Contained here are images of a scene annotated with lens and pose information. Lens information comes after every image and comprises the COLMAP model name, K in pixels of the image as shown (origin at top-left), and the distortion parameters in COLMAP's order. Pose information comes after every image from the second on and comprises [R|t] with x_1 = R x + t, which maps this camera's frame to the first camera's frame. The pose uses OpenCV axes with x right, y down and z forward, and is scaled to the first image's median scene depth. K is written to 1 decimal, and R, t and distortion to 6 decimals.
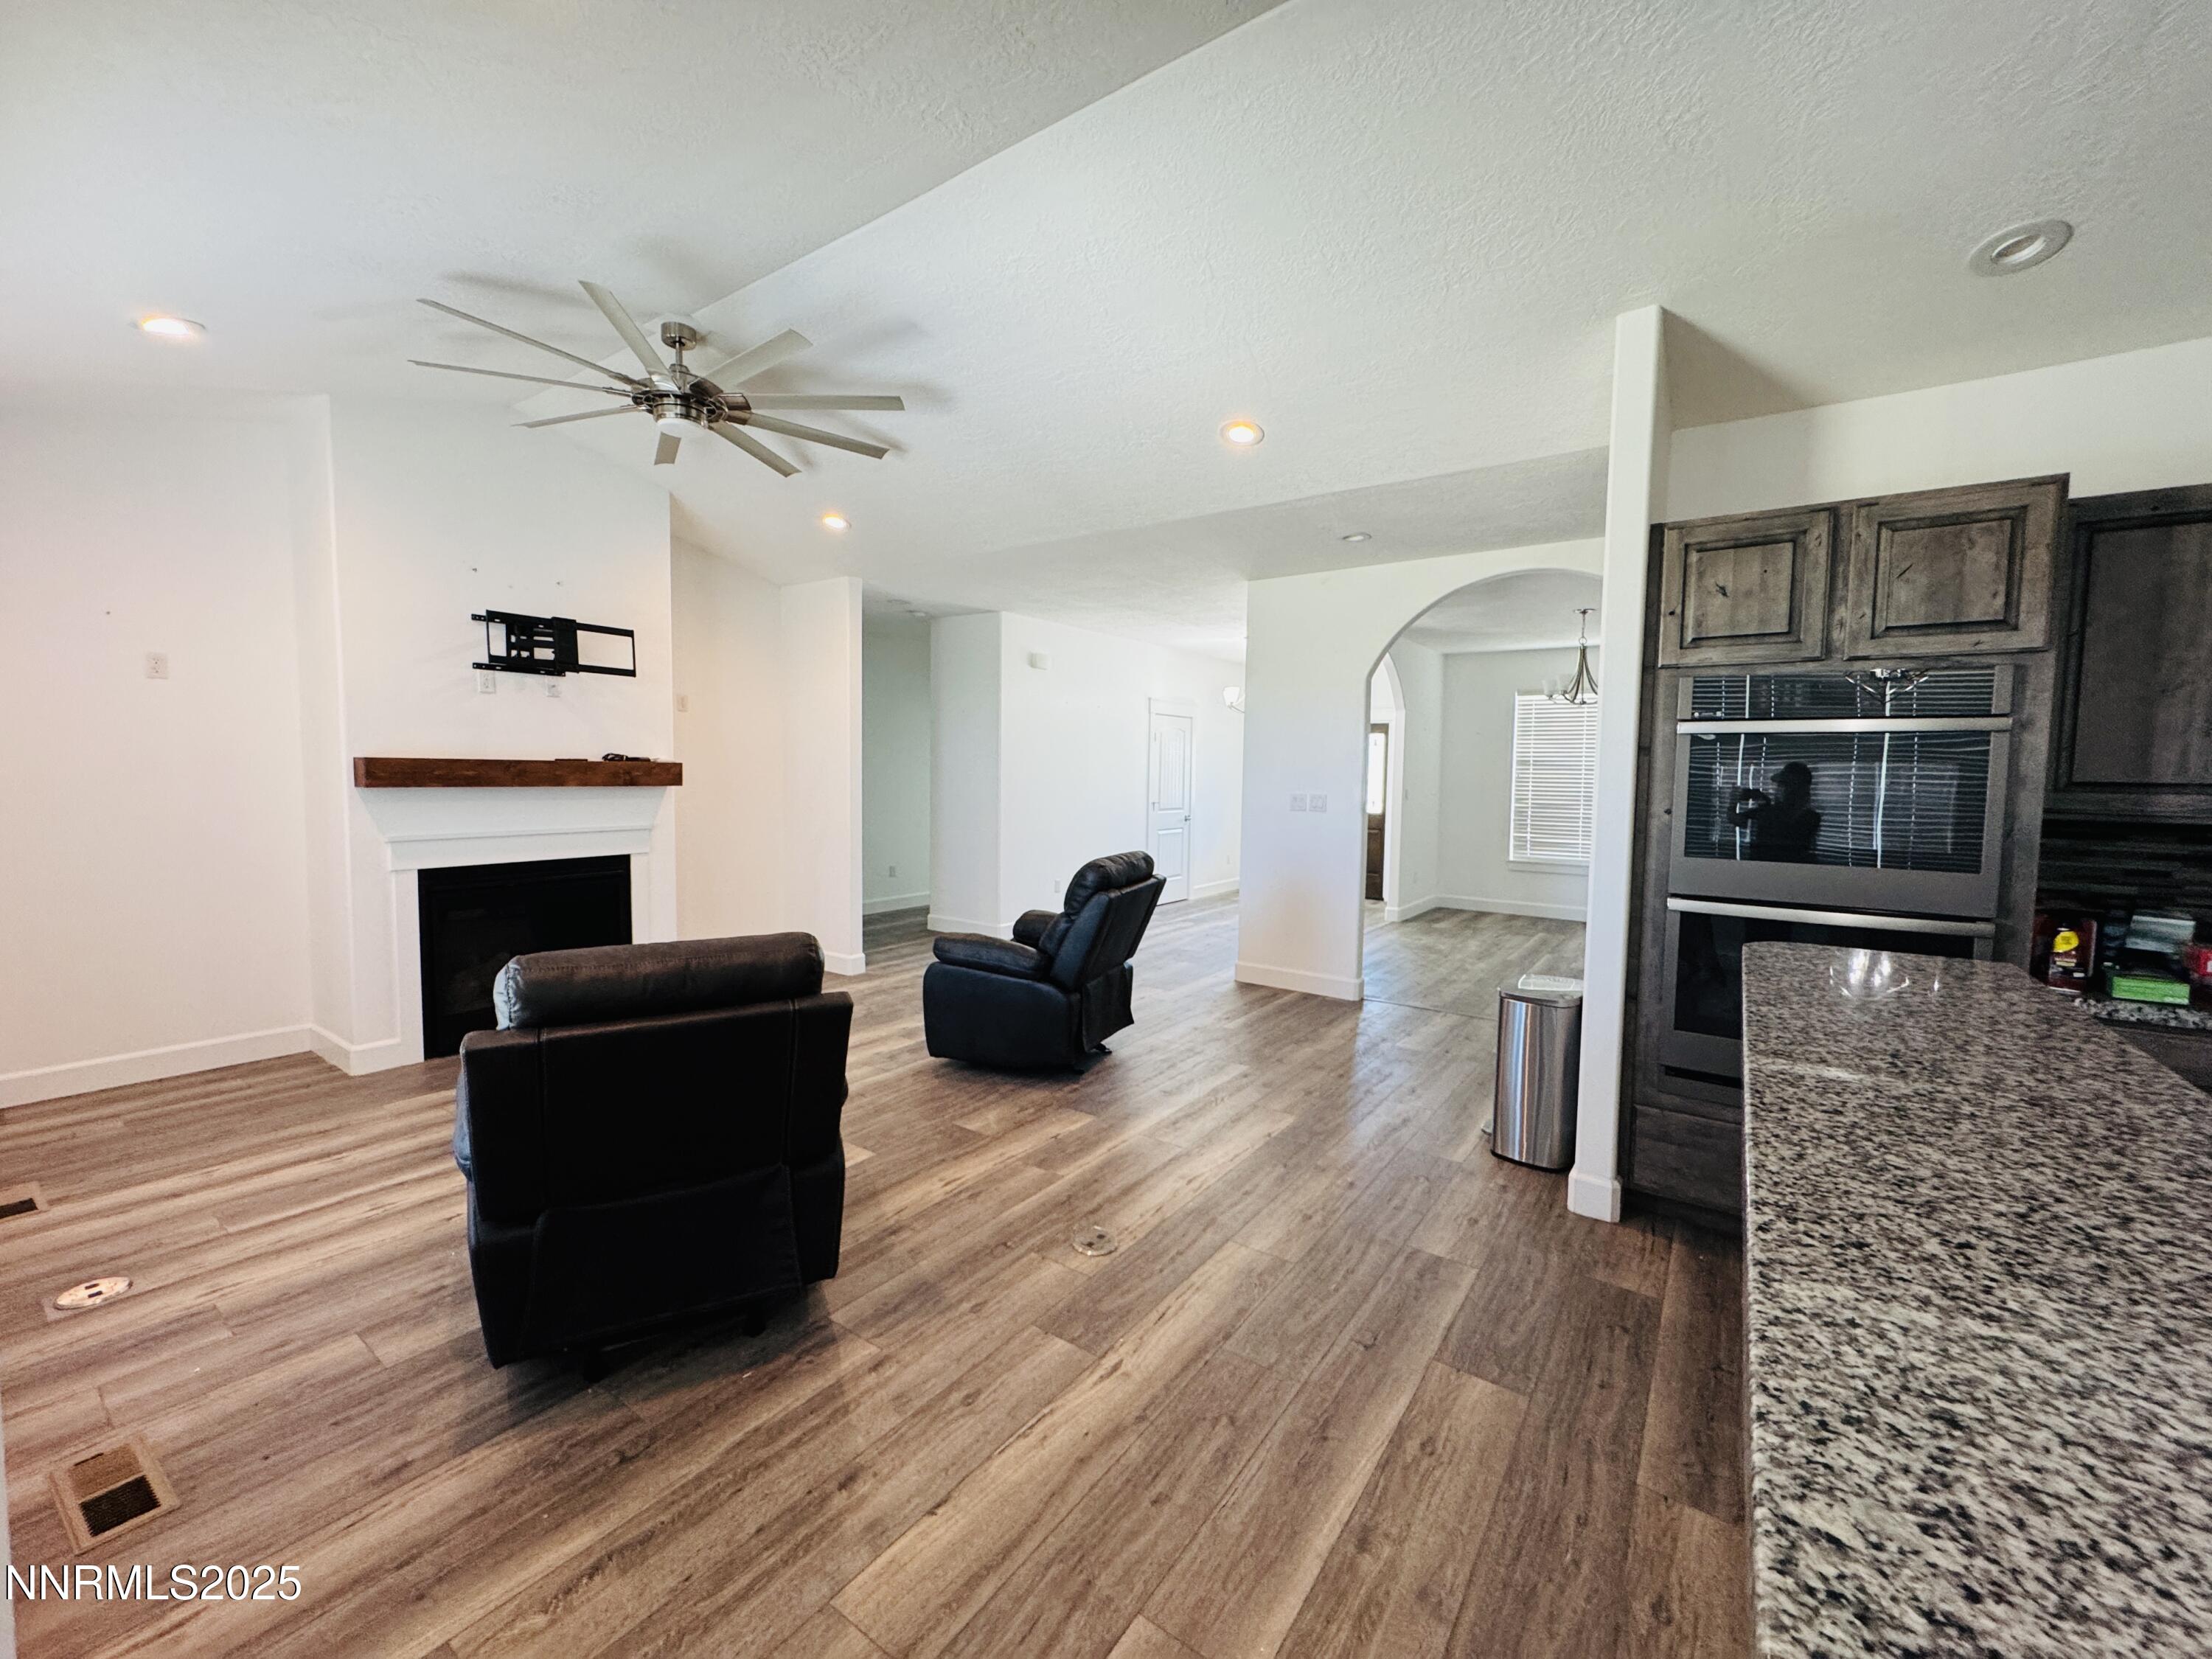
lens RADIAL K [[891.4, 0, 1105.3], [0, 891.4, 824.3], [0, 0, 1]] dist [0.001643, -0.000541]
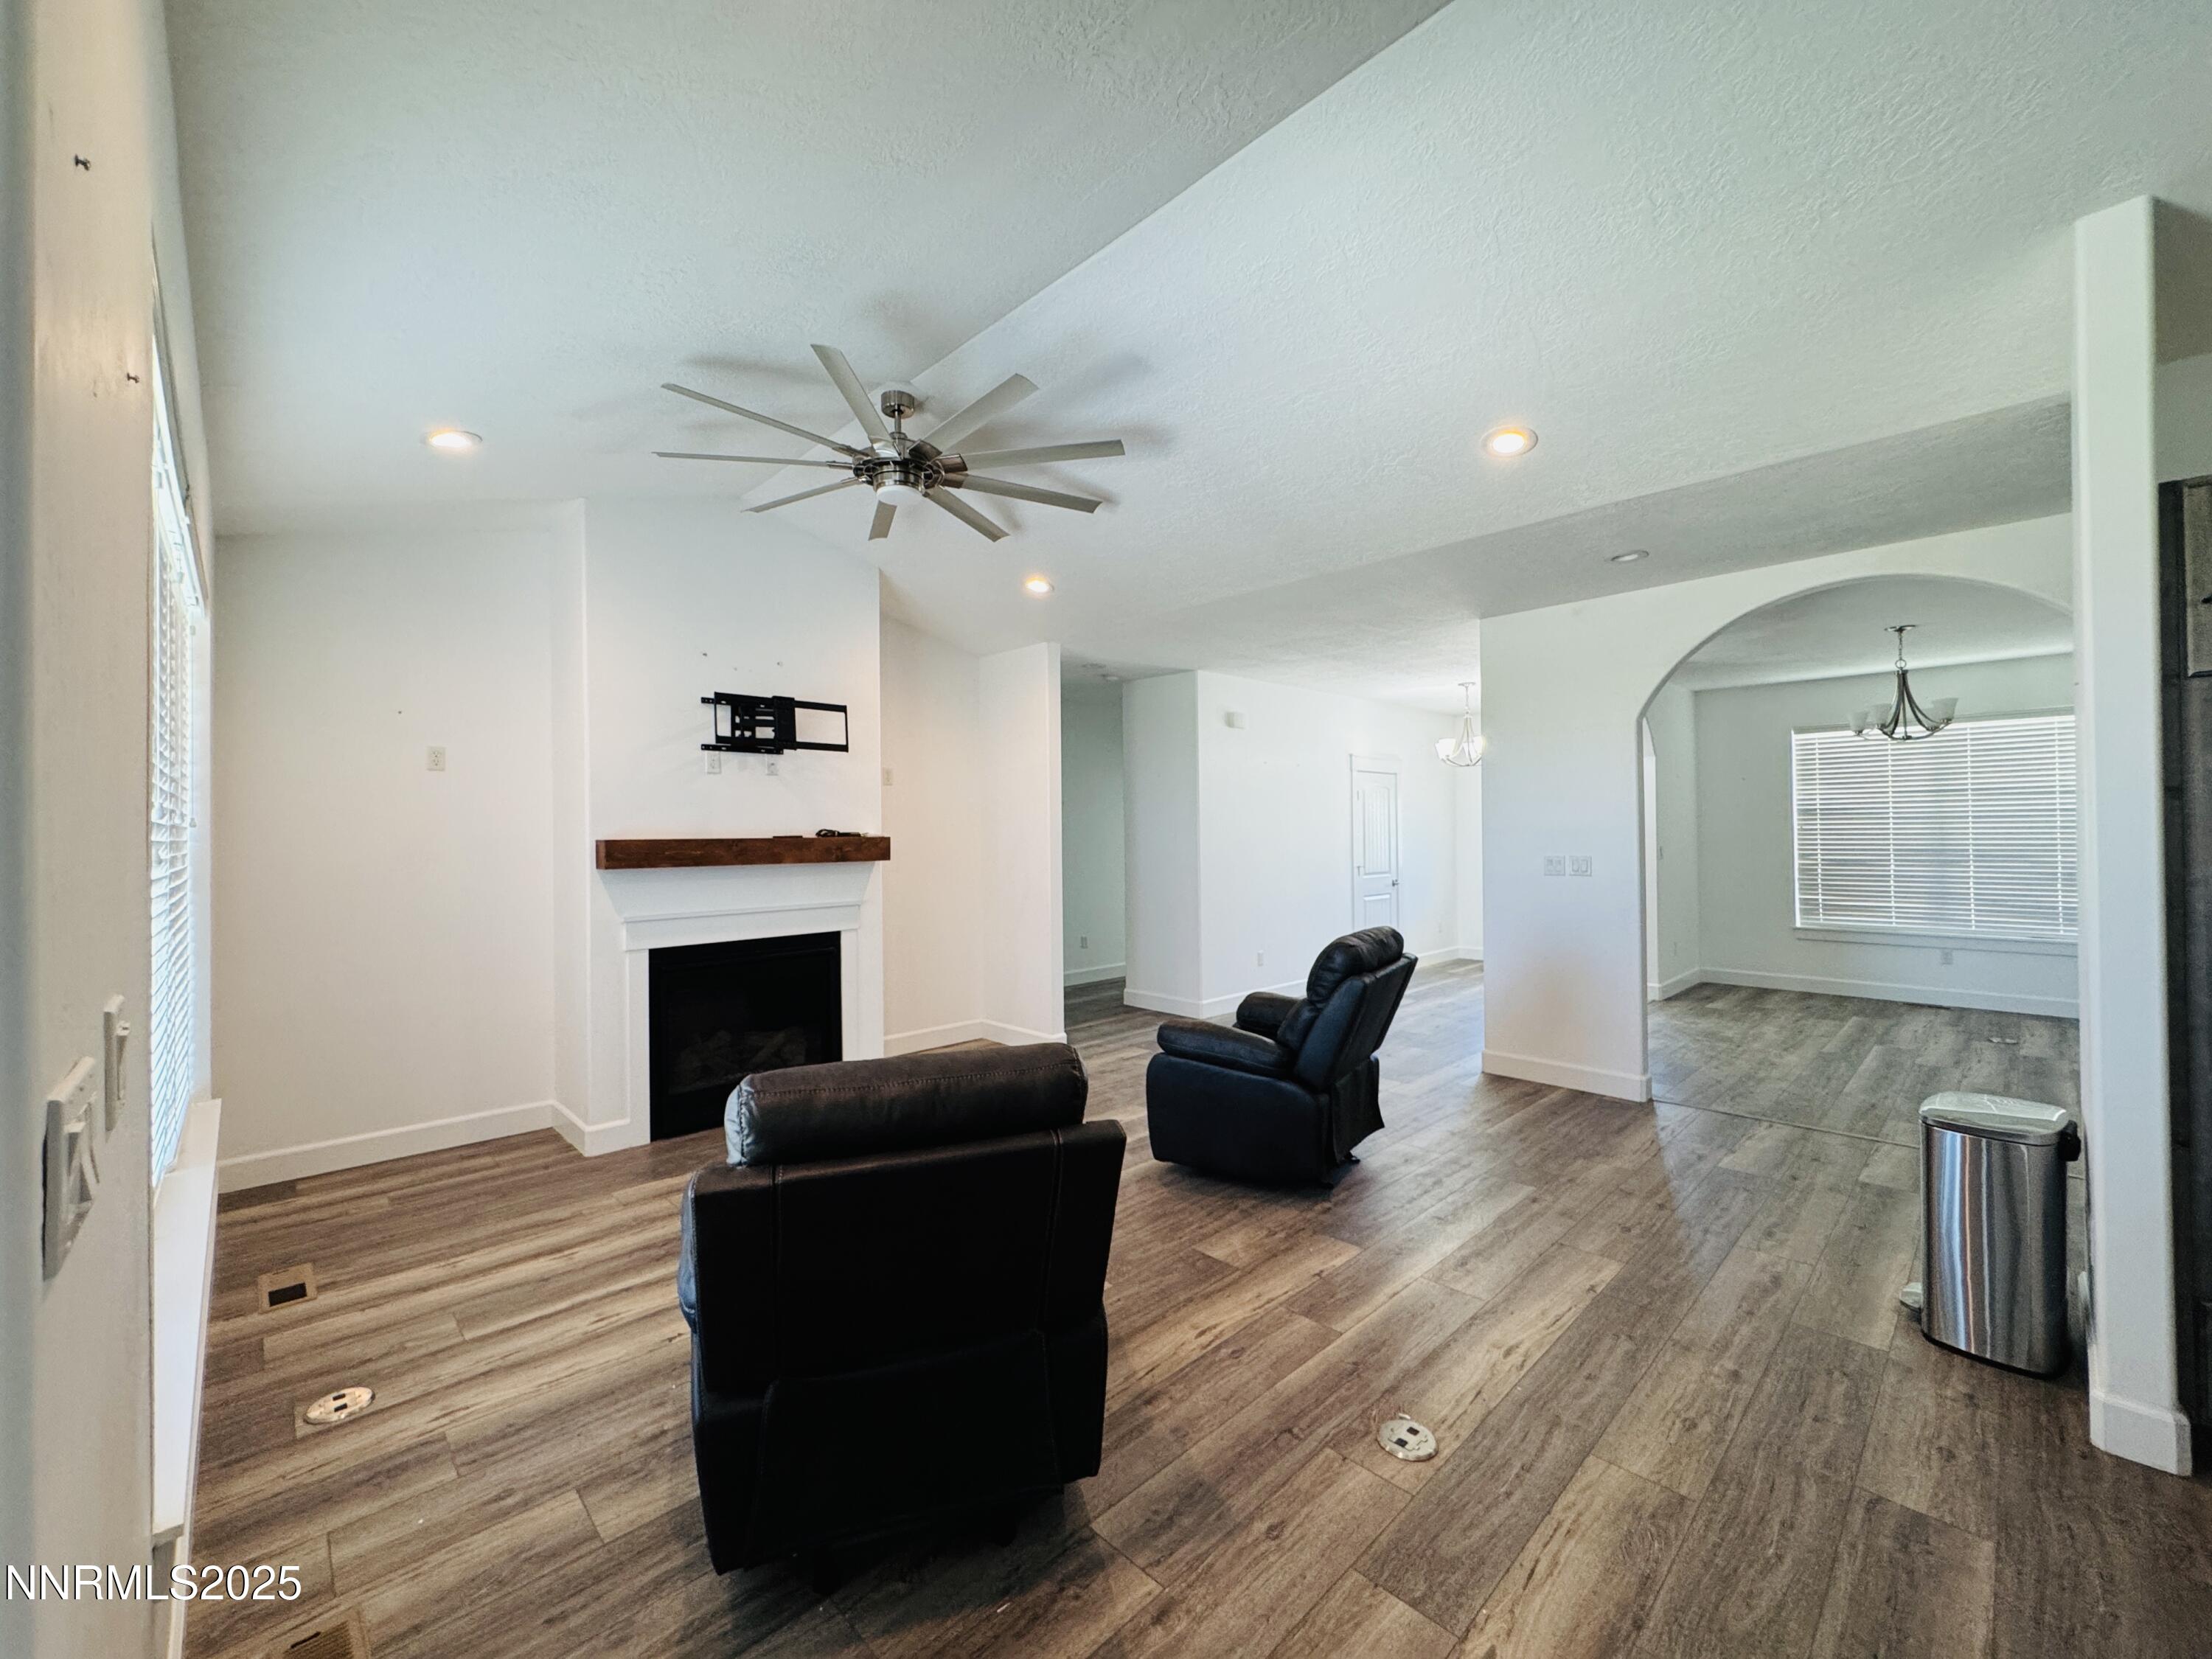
lens RADIAL K [[891.4, 0, 1105.2], [0, 891.4, 826.2], [0, 0, 1]] dist [0.001643, -0.000541]
pose [[0.982747, -0.025576, -0.183178, -0.085653], [0.013034, 0.997508, -0.069346, -0.013237], [0.184495, 0.065762, 0.980631, 0.110313]]
